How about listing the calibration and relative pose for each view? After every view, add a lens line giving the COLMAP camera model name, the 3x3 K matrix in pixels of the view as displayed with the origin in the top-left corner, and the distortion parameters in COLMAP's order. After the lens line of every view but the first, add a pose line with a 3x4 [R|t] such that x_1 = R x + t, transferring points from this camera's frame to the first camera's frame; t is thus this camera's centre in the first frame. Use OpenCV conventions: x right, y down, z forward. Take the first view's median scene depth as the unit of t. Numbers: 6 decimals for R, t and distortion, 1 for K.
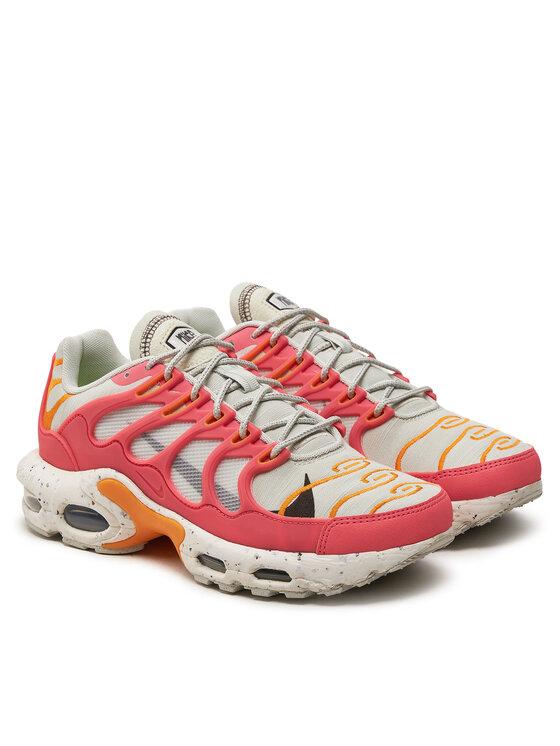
lens RADIAL K [[1987.3, 0, 280.0], [0, 1987.3, 373.0], [0, 0, 1]] dist [-0.040378, -0.087269]
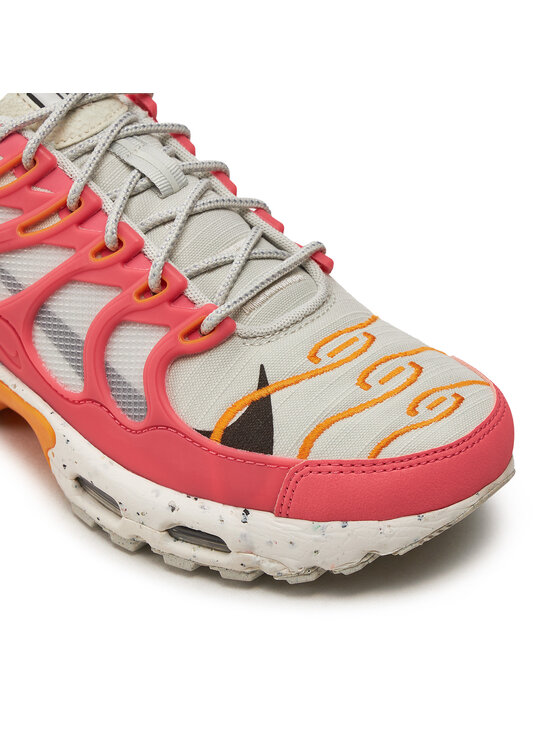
lens RADIAL K [[2382.9, 0, 280.0], [0, 2382.9, 373.0], [0, 0, 1]] dist [0.007017, -1.426873]
pose [[0.999562, 0.029073, -0.005570, 0.022121], [-0.026249, 0.957511, 0.287201, -0.143912], [0.013683, -0.286929, 0.957854, 0.339494]]
